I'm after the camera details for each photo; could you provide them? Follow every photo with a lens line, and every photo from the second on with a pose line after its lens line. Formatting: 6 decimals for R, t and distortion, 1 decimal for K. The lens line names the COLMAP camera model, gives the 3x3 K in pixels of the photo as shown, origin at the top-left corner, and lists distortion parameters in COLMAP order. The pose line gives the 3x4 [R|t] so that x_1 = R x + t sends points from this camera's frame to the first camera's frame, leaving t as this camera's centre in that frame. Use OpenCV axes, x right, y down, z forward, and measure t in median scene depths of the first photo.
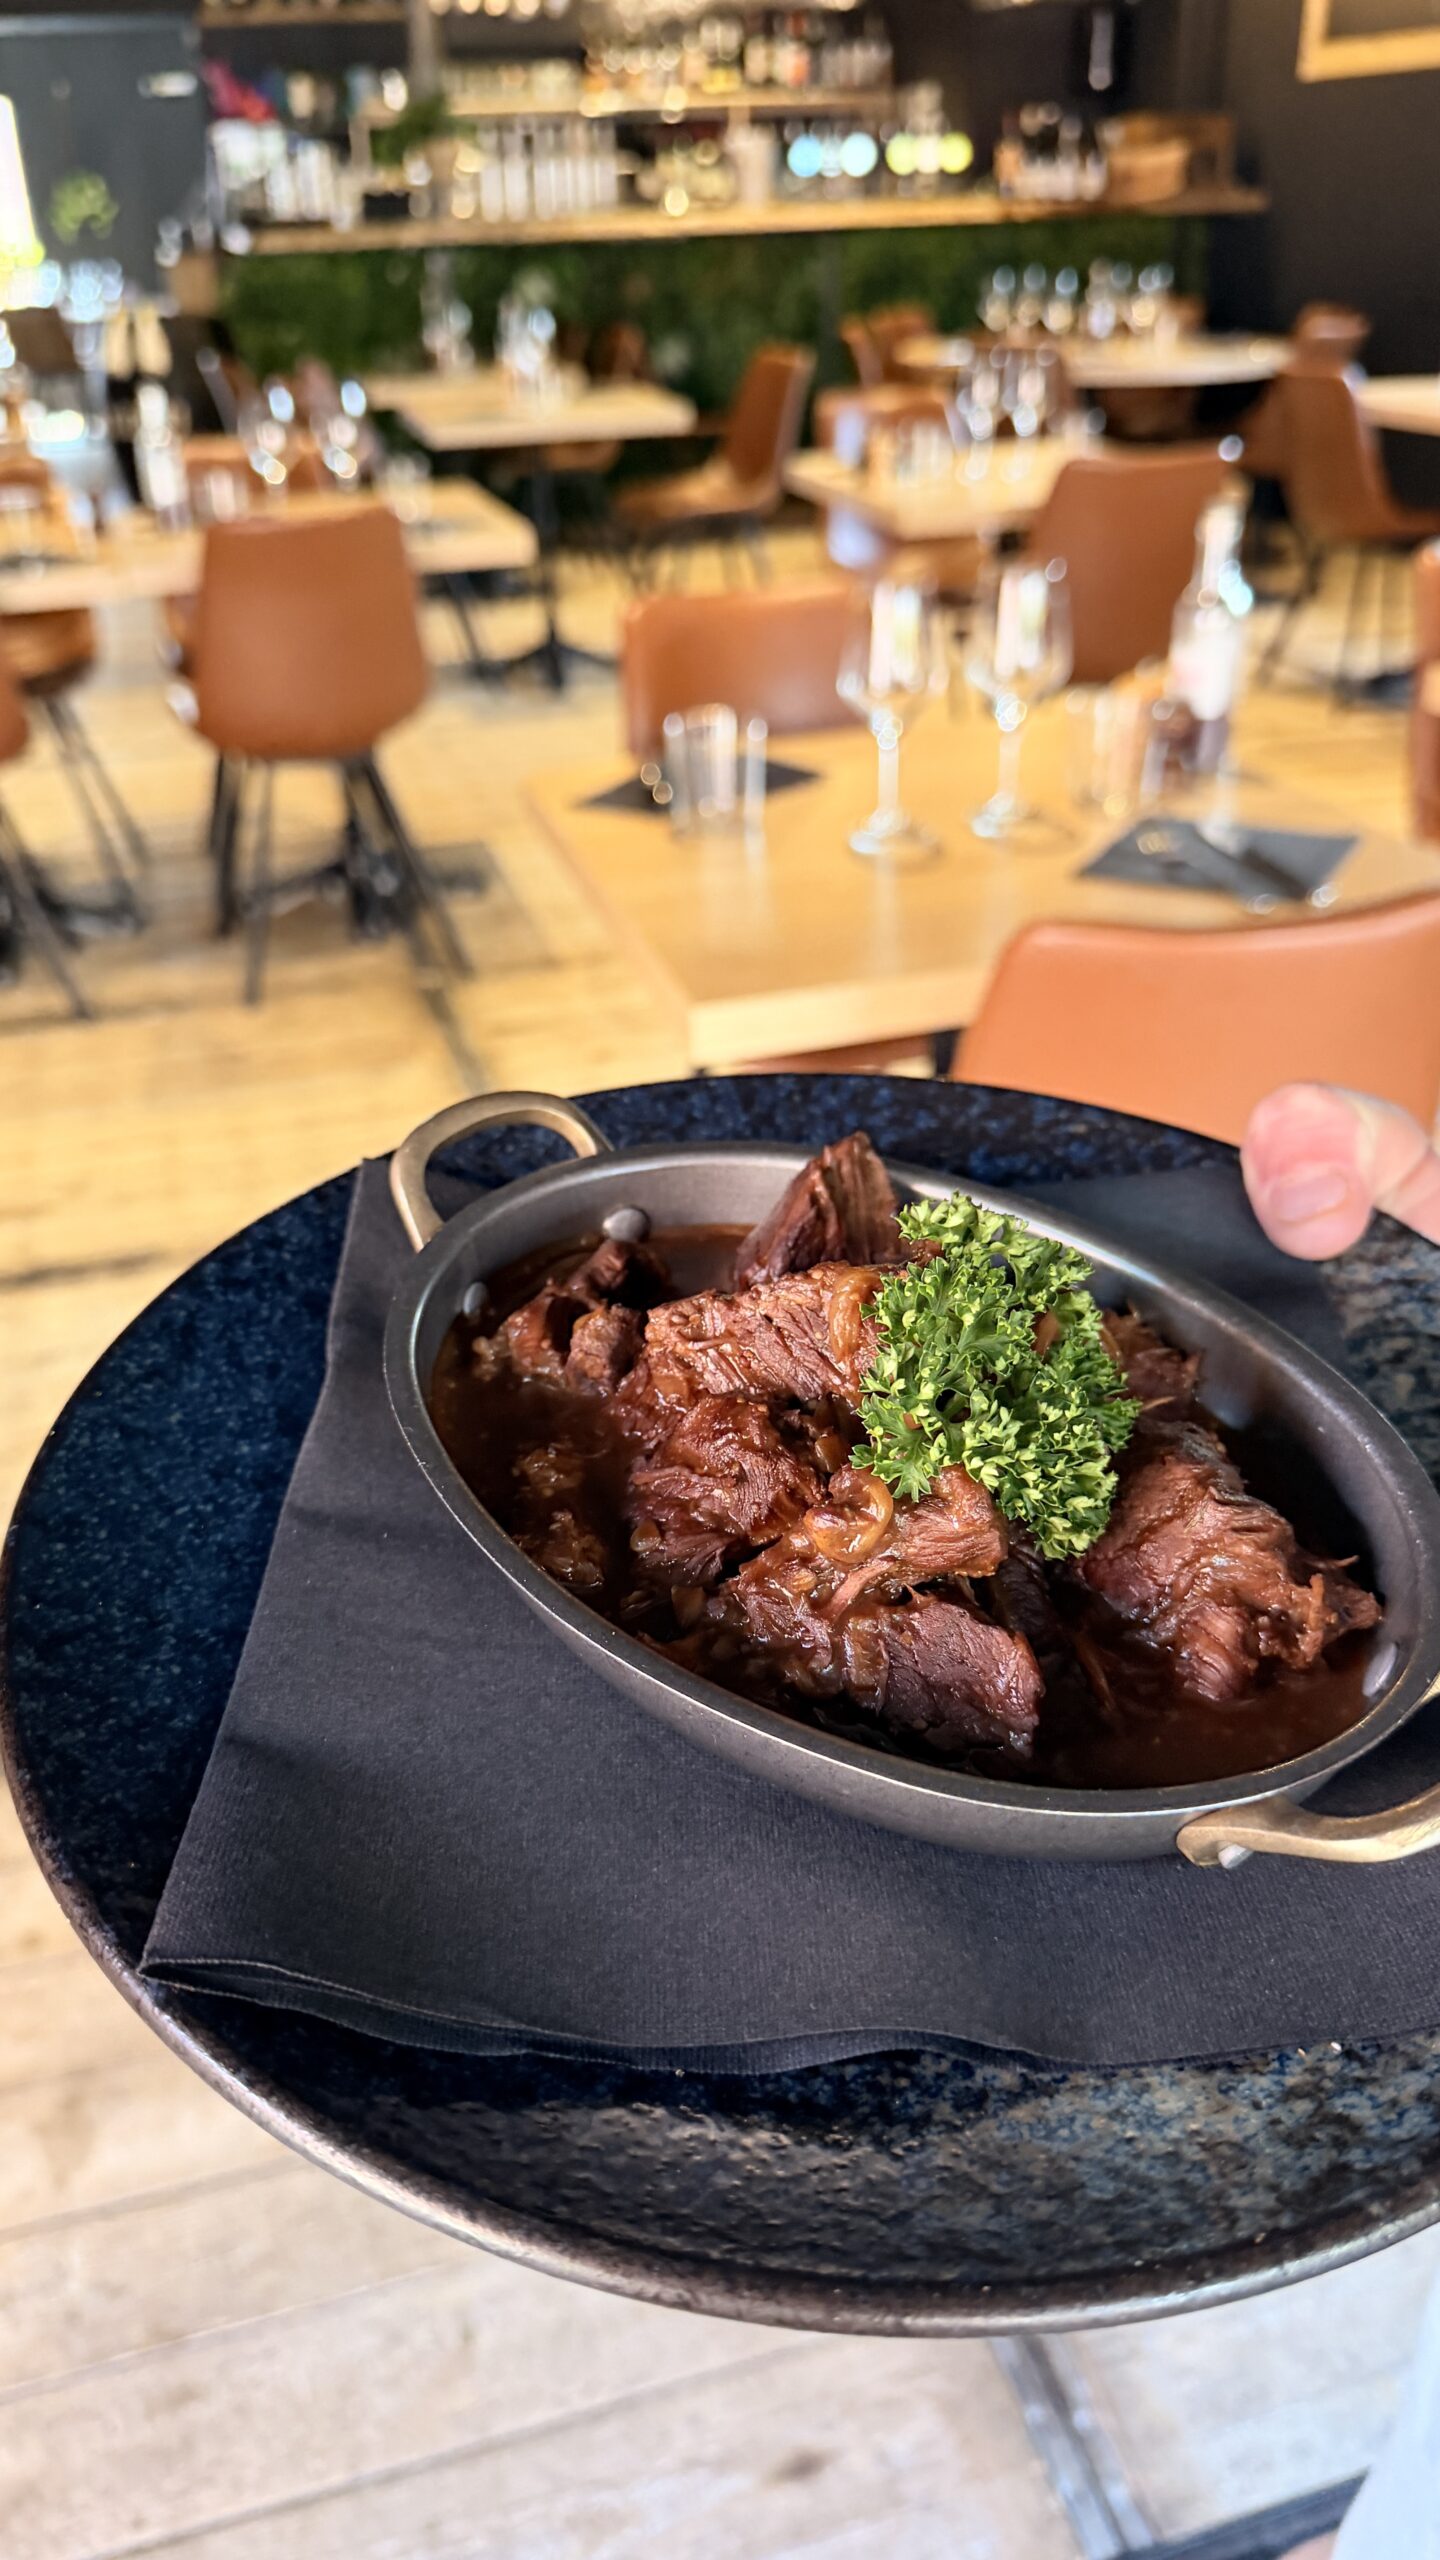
lens RADIAL K [[1964.0, 0, 720.0], [0, 1964.0, 1280.0], [0, 0, 1]] dist [0.001968, -0.098416]
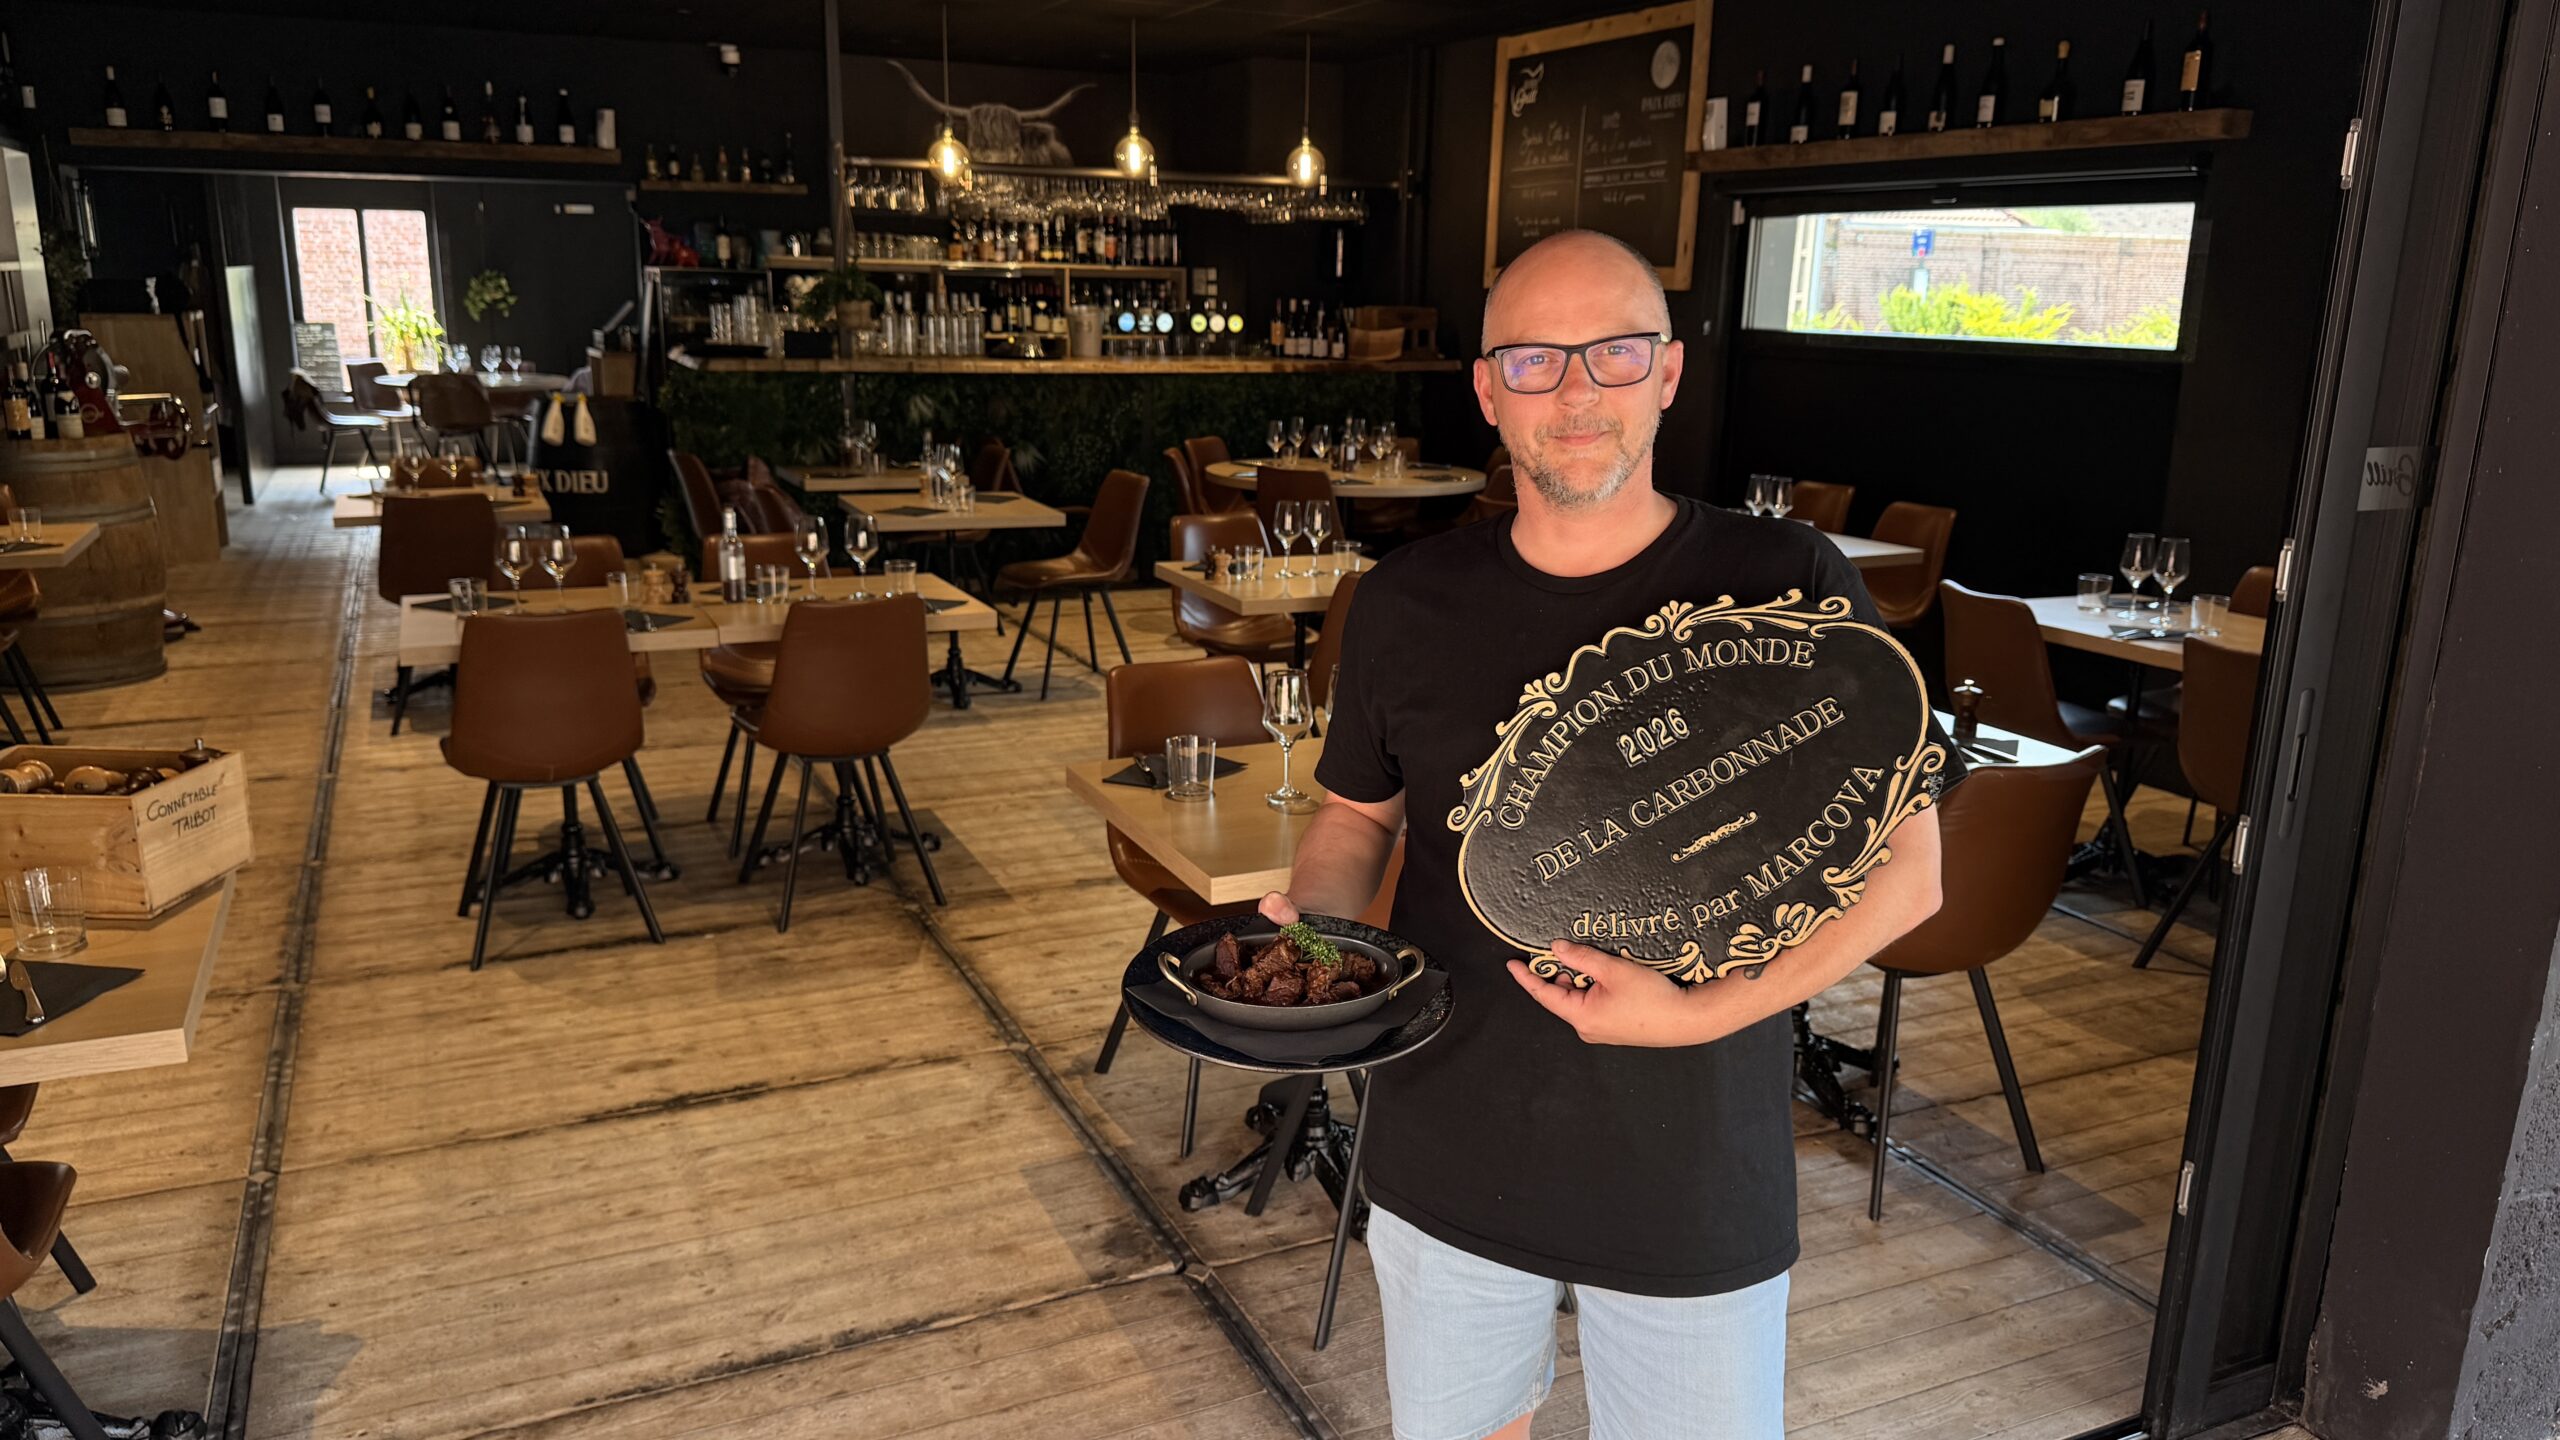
lens RADIAL K [[1789.4, 0, 1280.0], [0, 1789.4, 720.0], [0, 0, 1]] dist [0.001421, 0.000117]
pose [[0.989261, 0.002388, 0.146143, -0.065880], [0.037823, 0.961628, -0.271738, 0.066084], [-0.141184, 0.274348, 0.951210, -0.255512]]
